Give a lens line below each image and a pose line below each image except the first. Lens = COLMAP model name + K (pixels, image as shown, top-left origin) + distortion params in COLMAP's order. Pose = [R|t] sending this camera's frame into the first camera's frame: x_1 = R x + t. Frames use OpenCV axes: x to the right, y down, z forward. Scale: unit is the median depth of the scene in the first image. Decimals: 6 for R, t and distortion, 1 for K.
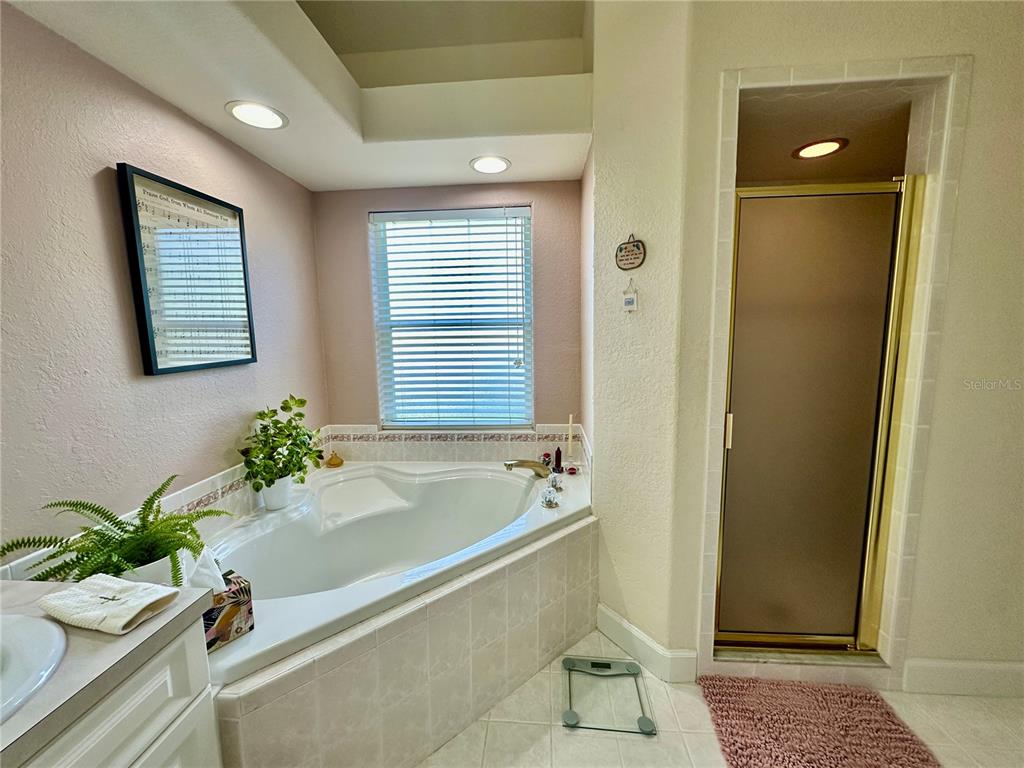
lens RADIAL K [[405.5, 0, 514.2], [0, 405.5, 383.3], [0, 0, 1]] dist [-0.004487, 0.000704]
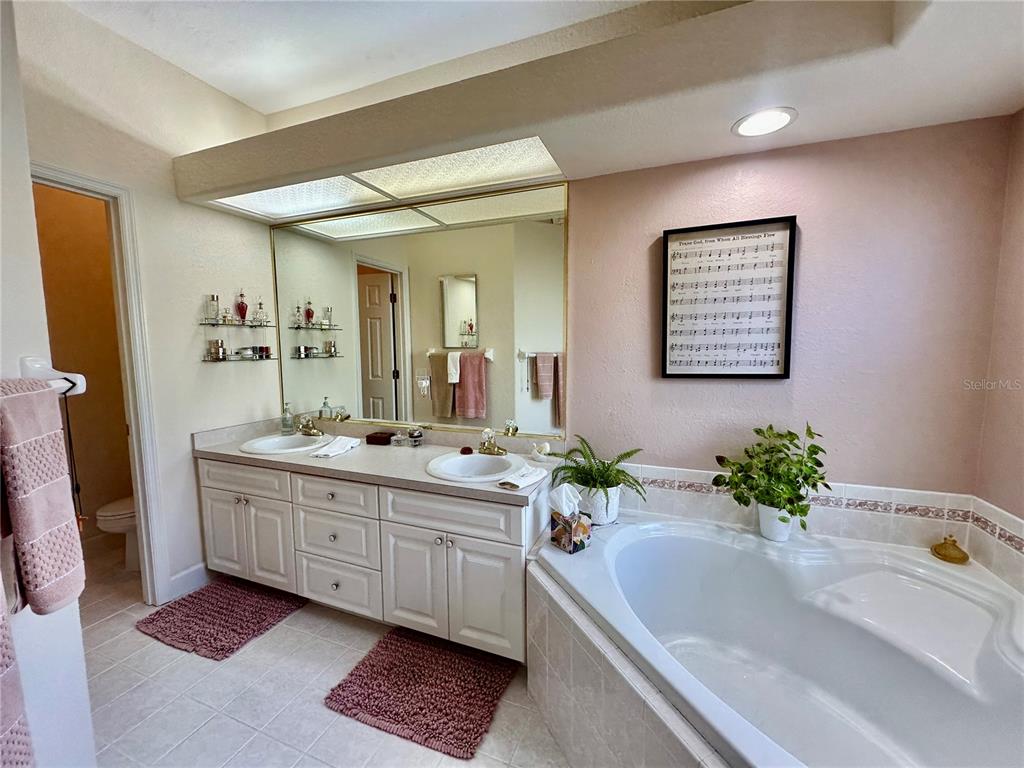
lens RADIAL K [[405.5, 0, 511.8], [0, 405.5, 384.6], [0, 0, 1]] dist [-0.004487, 0.000704]
pose [[-0.292007, 0.102926, -0.950862, 0.463022], [-0.107102, 0.984420, 0.139449, -0.107692], [0.950401, 0.142559, -0.276434, 0.706615]]
